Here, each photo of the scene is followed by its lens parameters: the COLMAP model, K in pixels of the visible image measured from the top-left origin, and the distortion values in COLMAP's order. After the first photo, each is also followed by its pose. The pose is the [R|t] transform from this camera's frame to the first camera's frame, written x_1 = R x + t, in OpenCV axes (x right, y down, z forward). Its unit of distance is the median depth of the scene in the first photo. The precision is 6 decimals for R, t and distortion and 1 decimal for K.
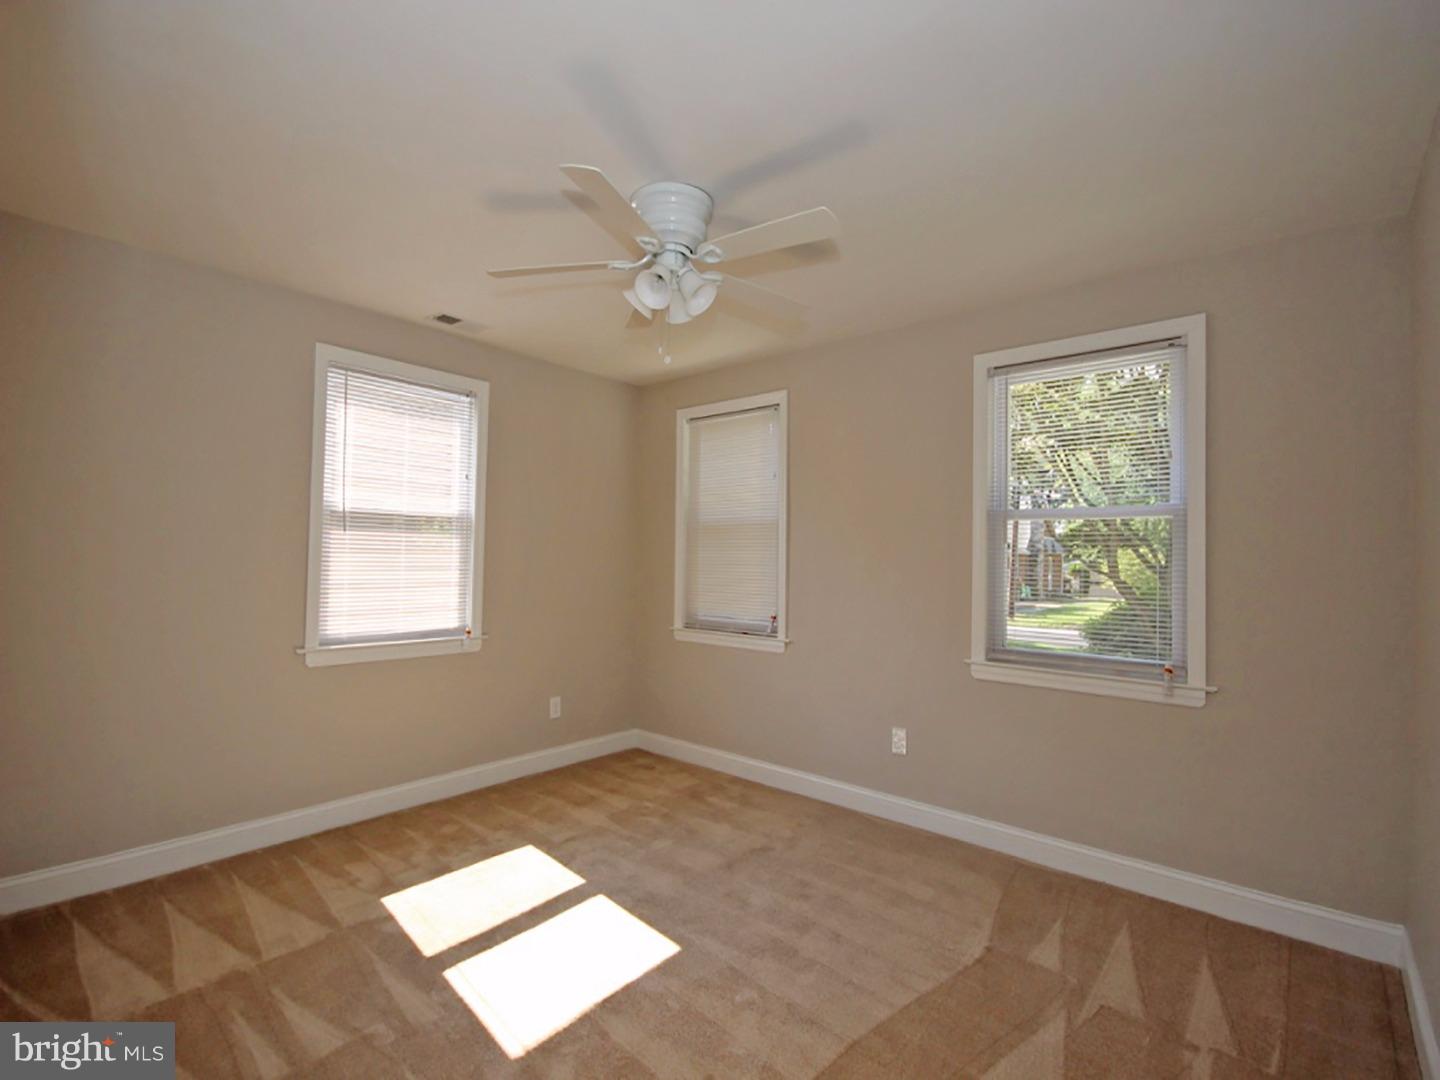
lens RADIAL K [[668.8, 0, 720.3], [0, 668.8, 539.1], [0, 0, 1]] dist [0.021313, 0.000104]
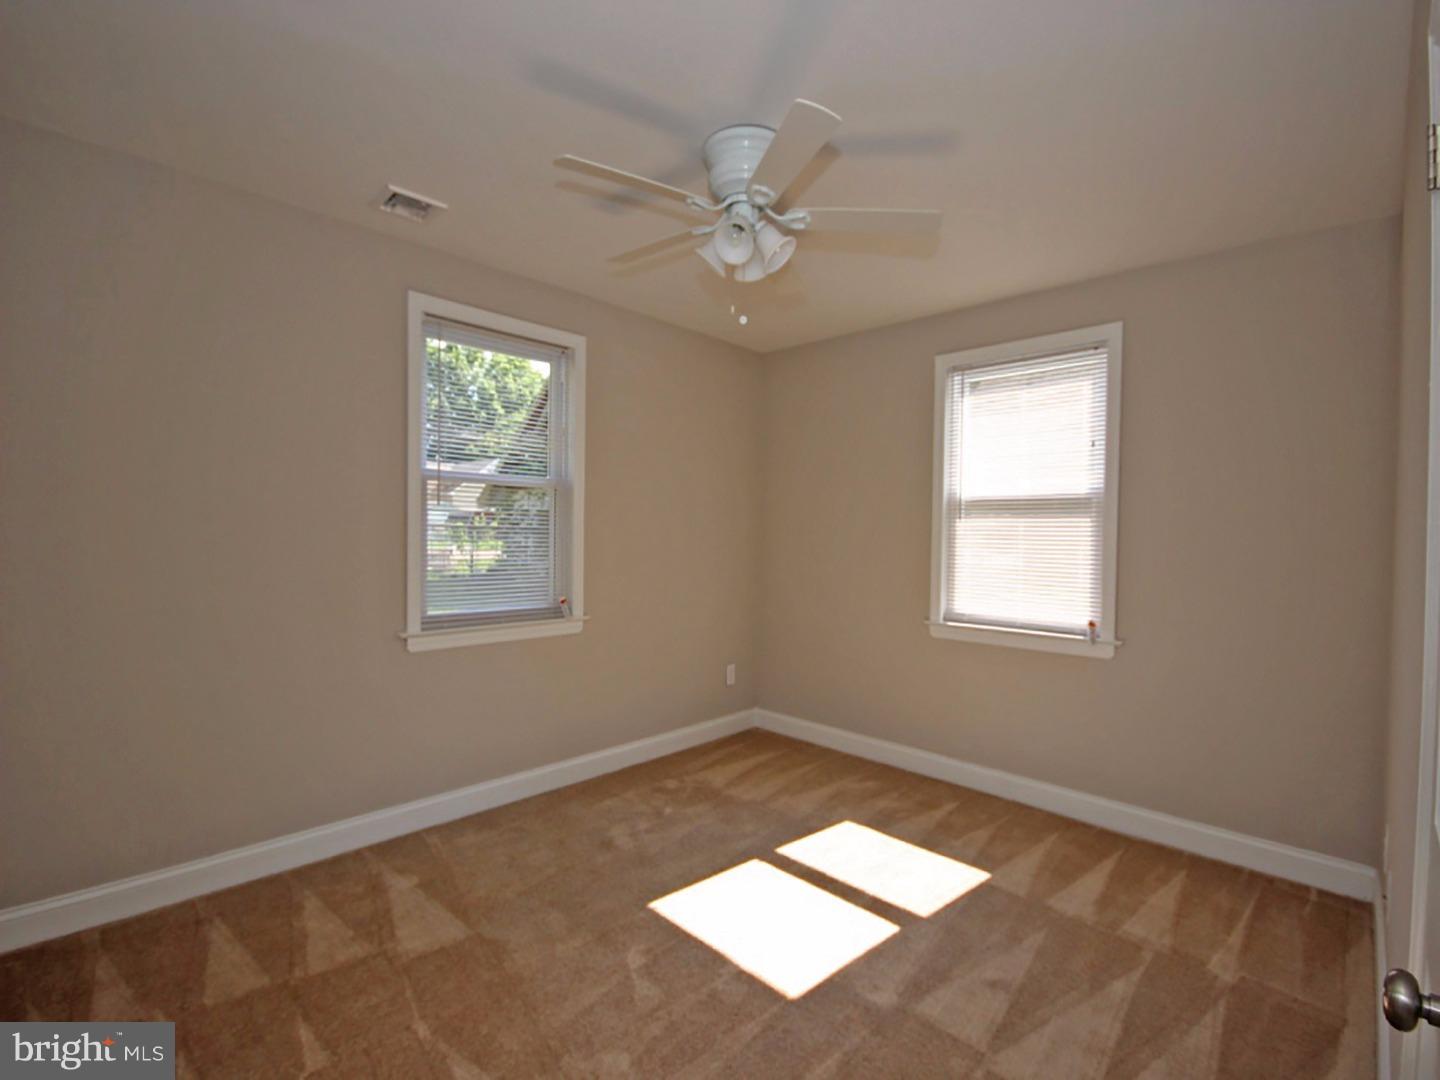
lens RADIAL K [[655.6, 0, 667.8], [0, 655.6, 547.6], [0, 0, 1]] dist [0.000133, 0.000031]
pose [[-0.119896, 0.014849, -0.992675, 0.593116], [0.021790, 0.999687, 0.012322, 0.012412], [0.992547, -0.020153, -0.120182, 0.691194]]
